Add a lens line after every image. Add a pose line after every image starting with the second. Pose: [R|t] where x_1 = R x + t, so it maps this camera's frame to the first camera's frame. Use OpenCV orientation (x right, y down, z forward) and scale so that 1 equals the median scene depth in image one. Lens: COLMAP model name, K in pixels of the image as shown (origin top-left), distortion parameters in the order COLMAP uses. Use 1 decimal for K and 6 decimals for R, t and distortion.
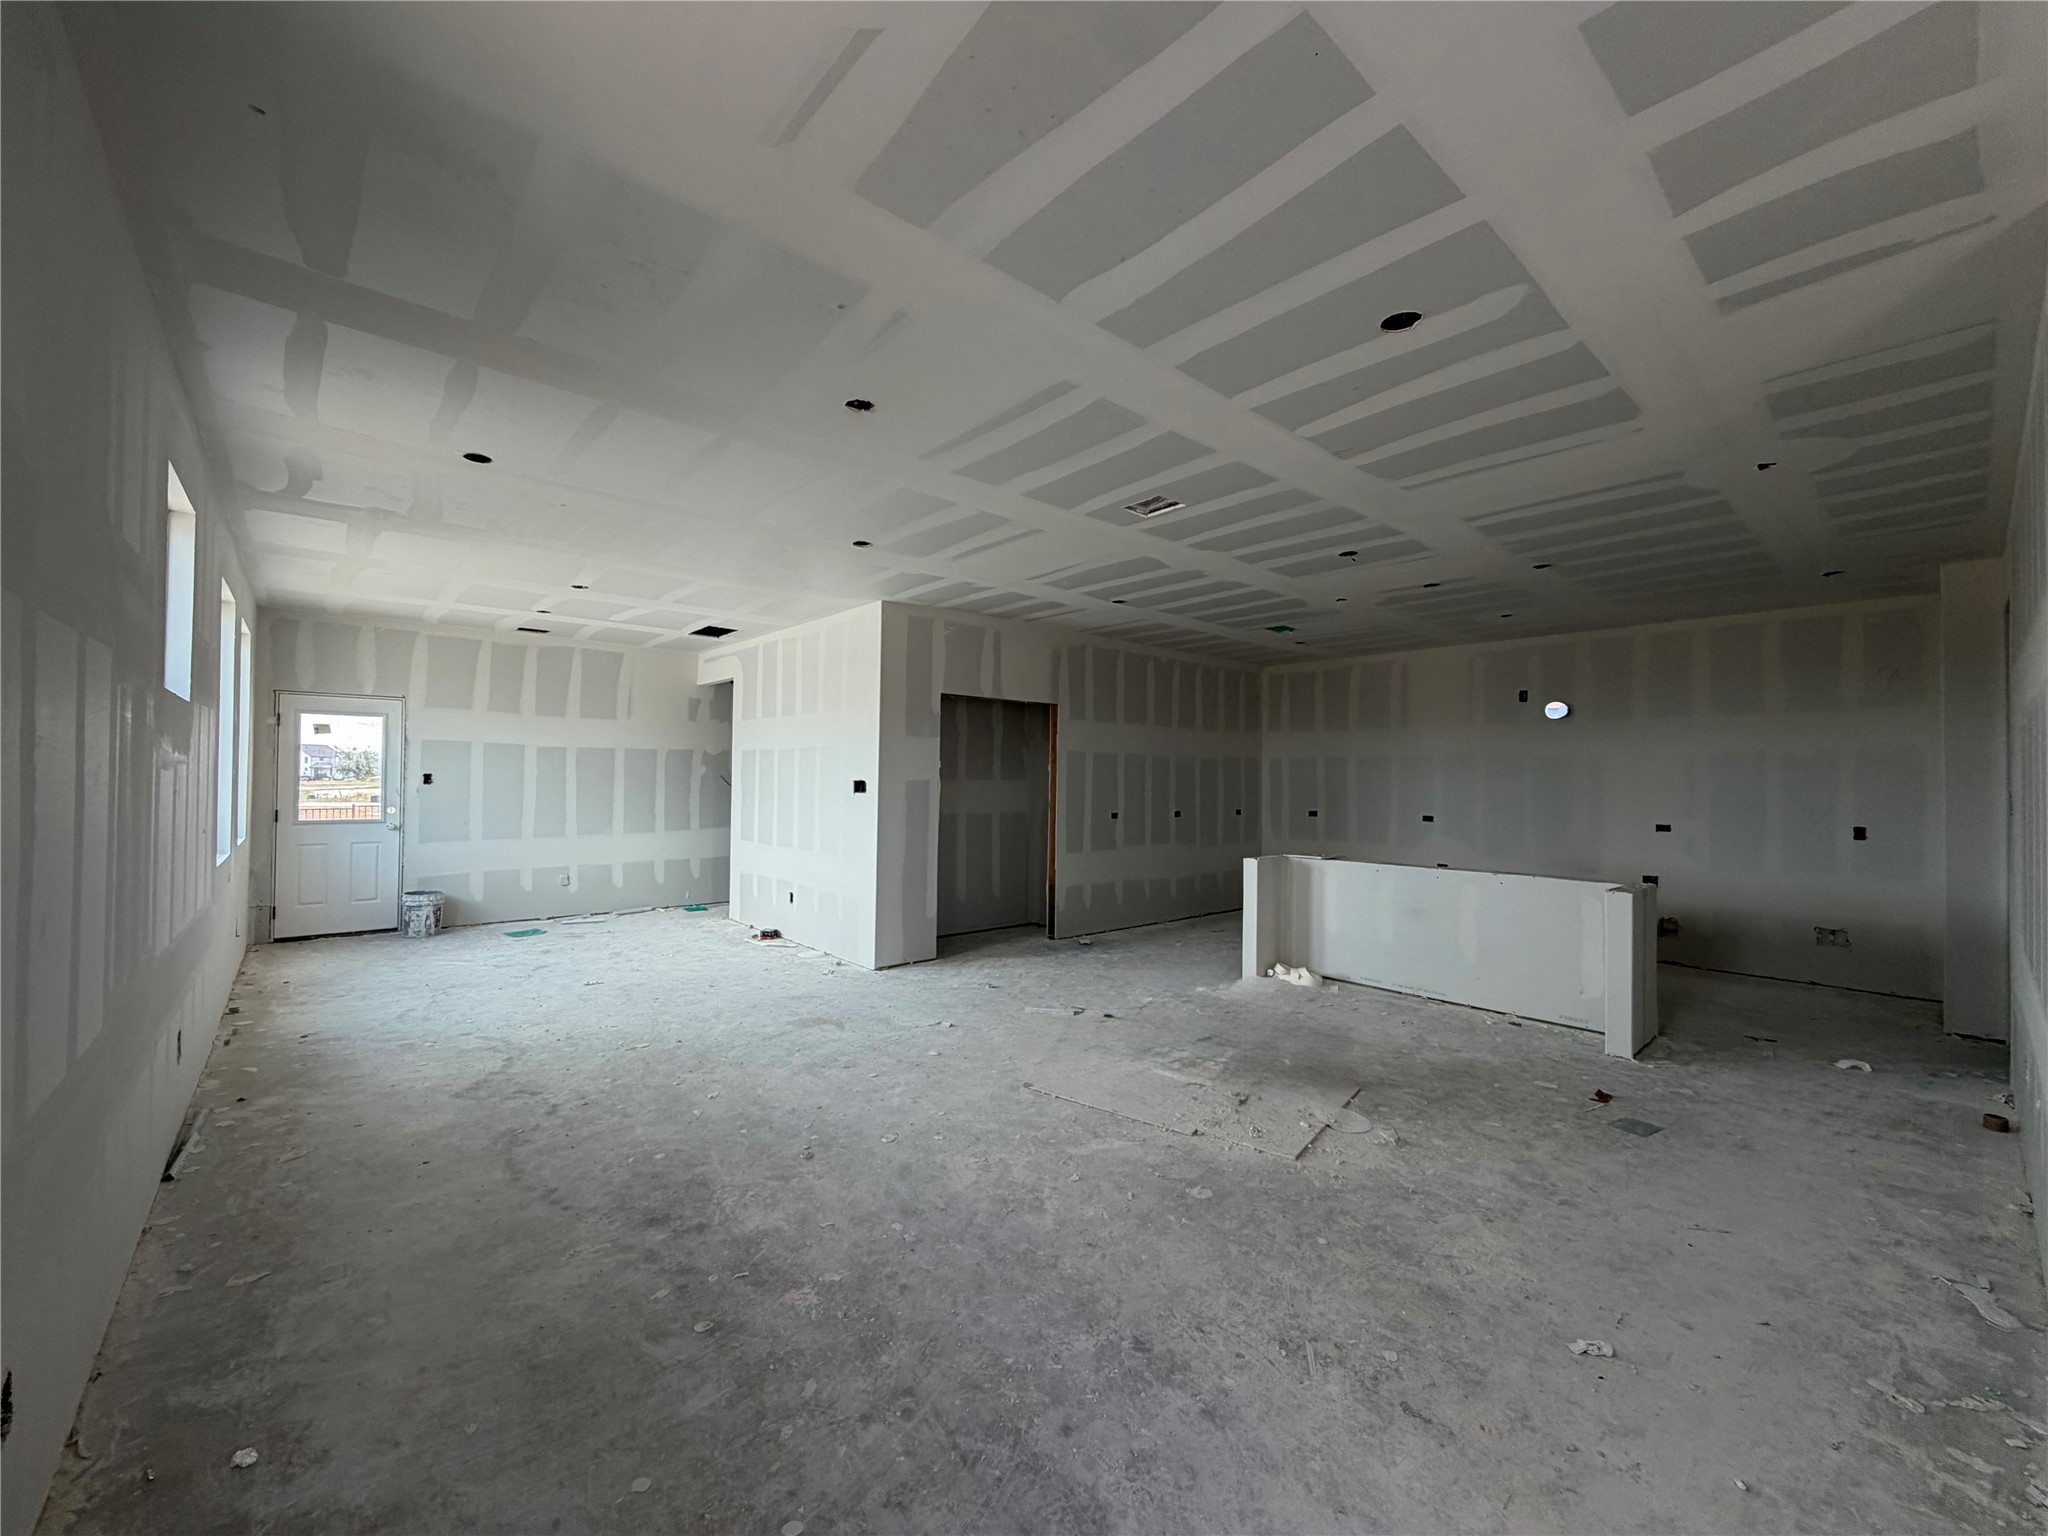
lens RADIAL K [[816.1, 0, 1025.4], [0, 816.1, 769.3], [0, 0, 1]] dist [0.001472, -0.000893]
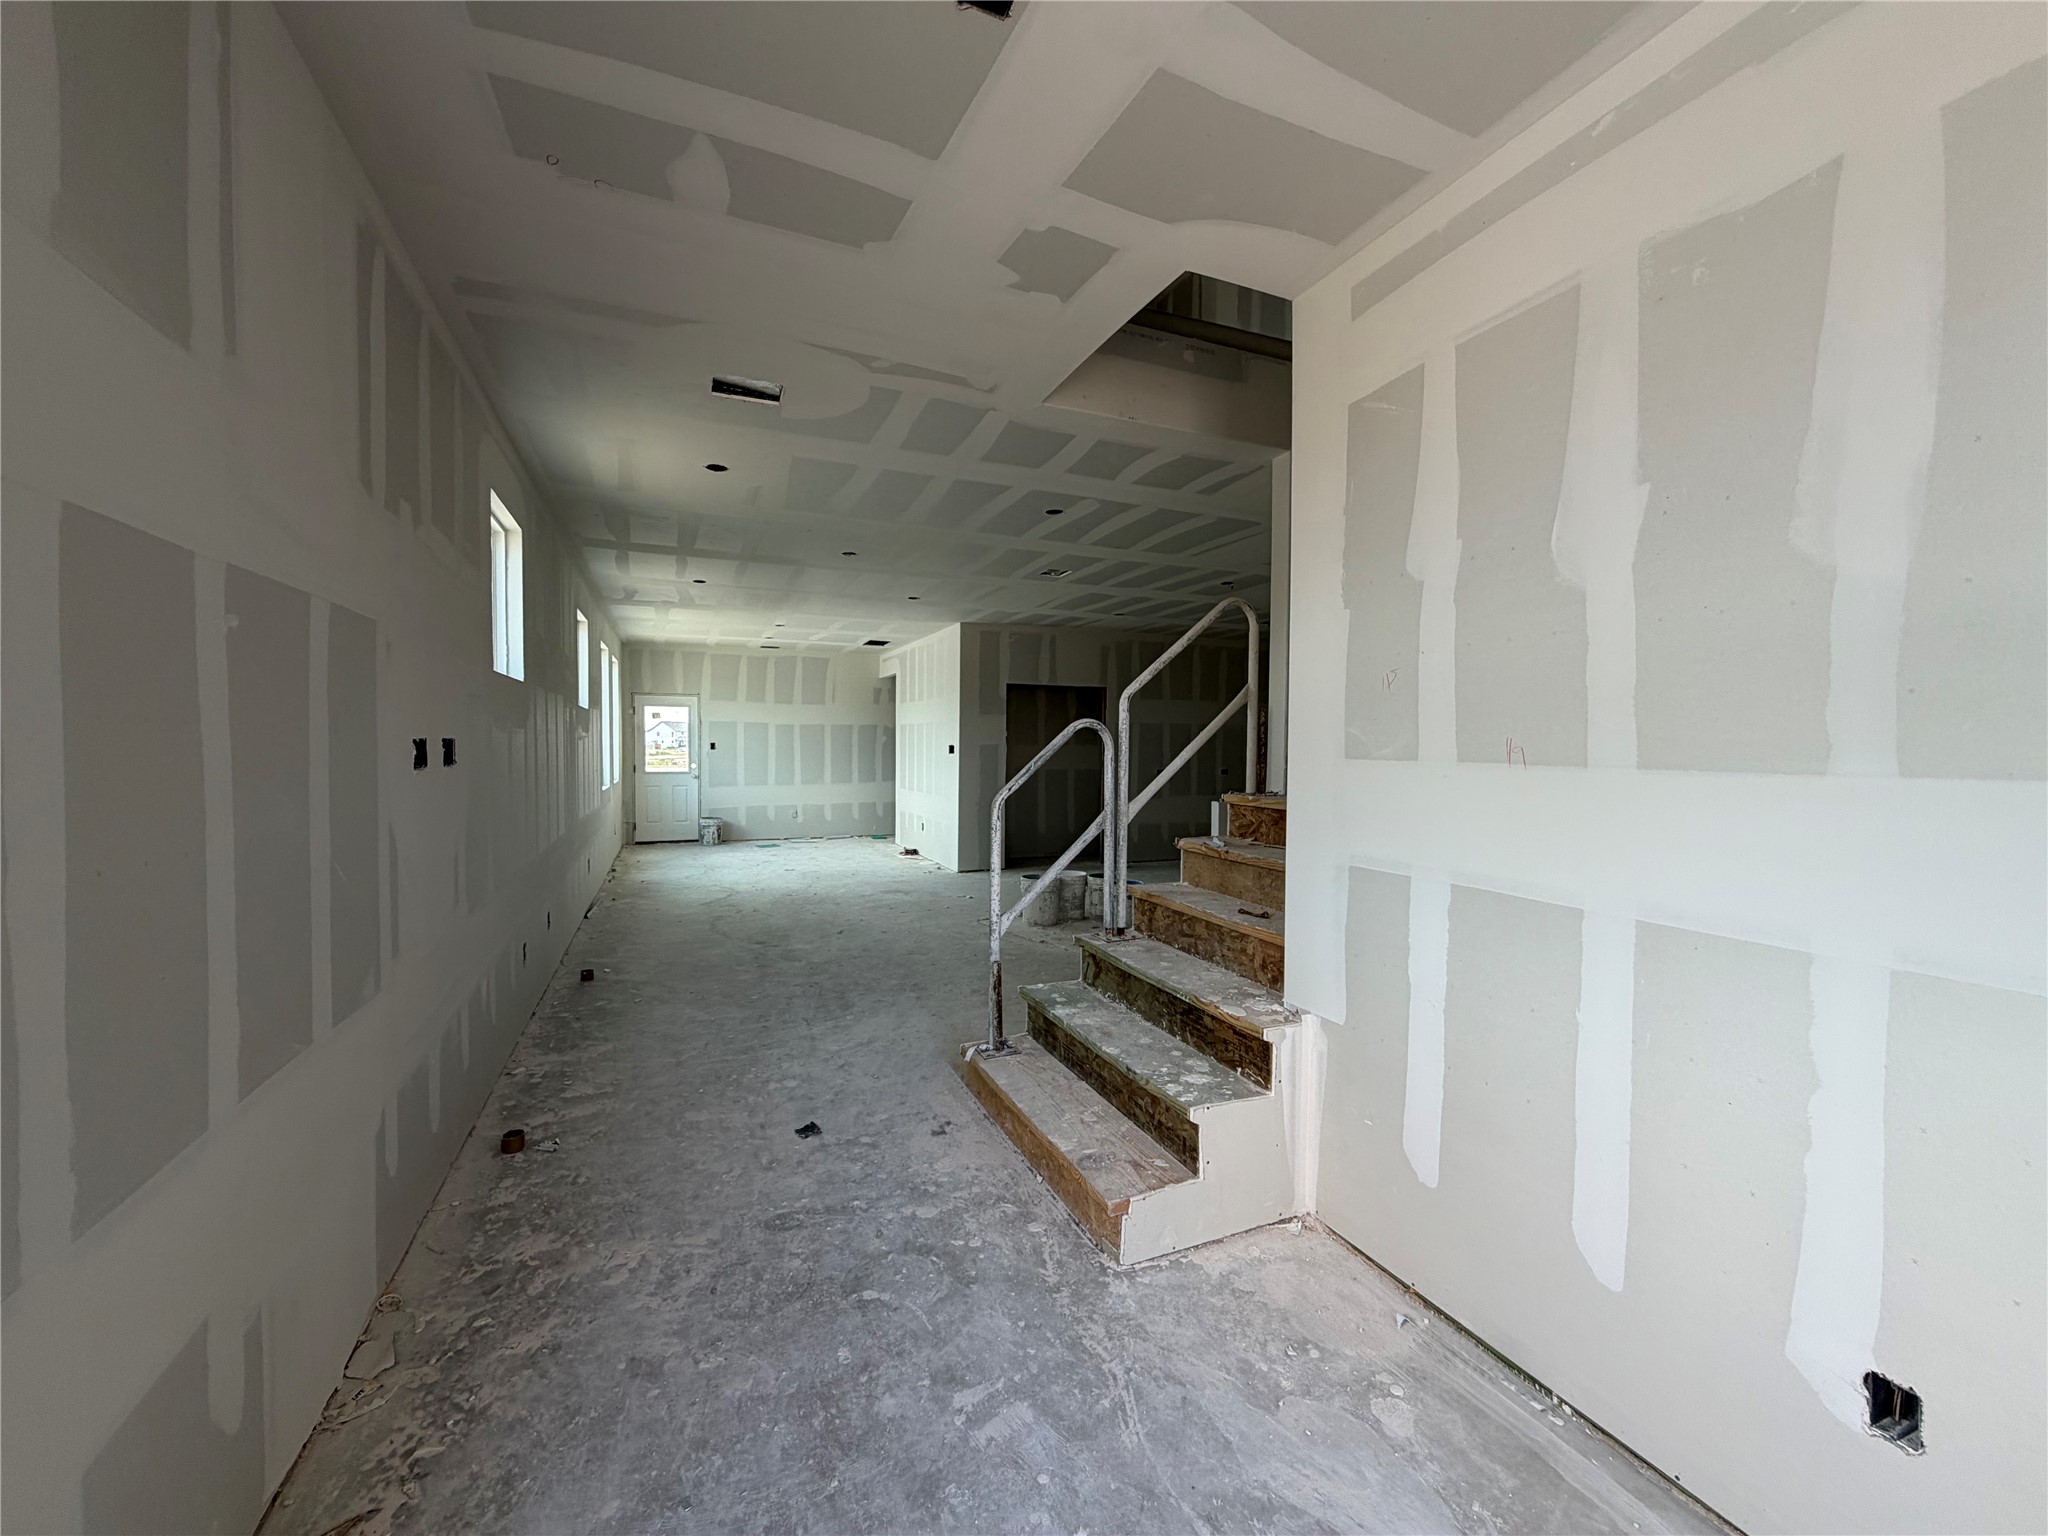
lens RADIAL K [[816.1, 0, 1025.9], [0, 816.1, 766.5], [0, 0, 1]] dist [0.001472, -0.000893]
pose [[0.951003, 0.002074, -0.309175, 0.333748], [0.009009, 0.999367, 0.034413, 0.002392], [0.309051, -0.035512, 0.950382, -0.314012]]
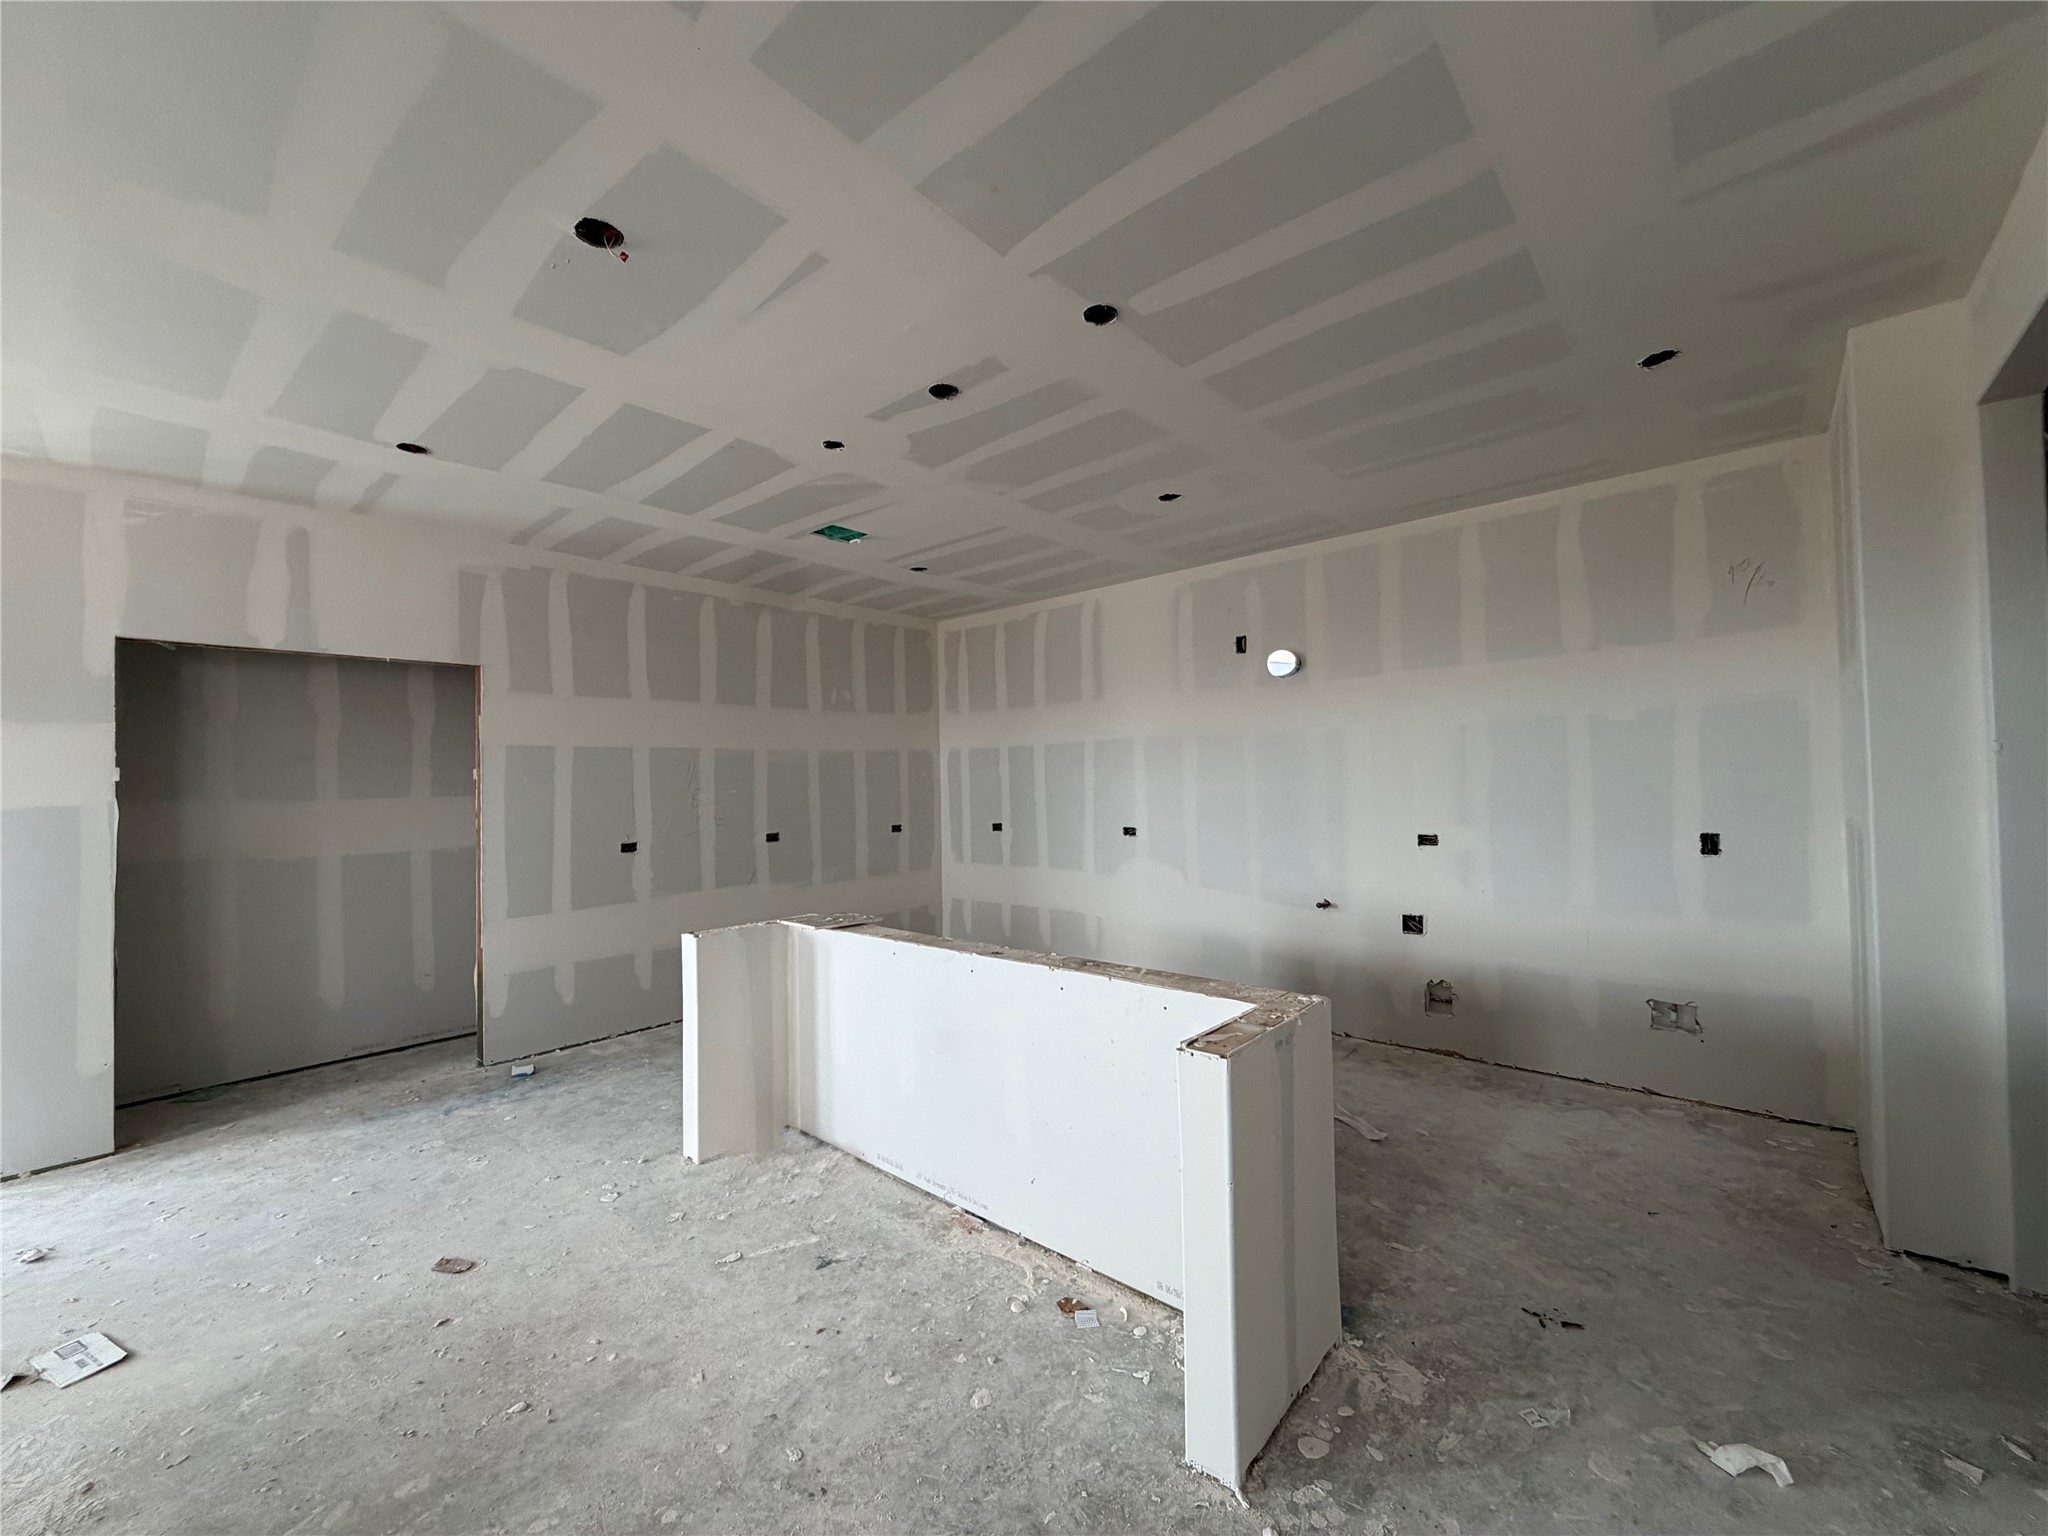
lens RADIAL K [[816.1, 0, 1028.1], [0, 816.1, 767.3], [0, 0, 1]] dist [0.001472, -0.000893]
pose [[0.991648, -0.029978, 0.125444, 0.364241], [0.030635, 0.999525, -0.003307, 0.007486], [-0.125285, 0.007122, 0.992095, 0.376783]]
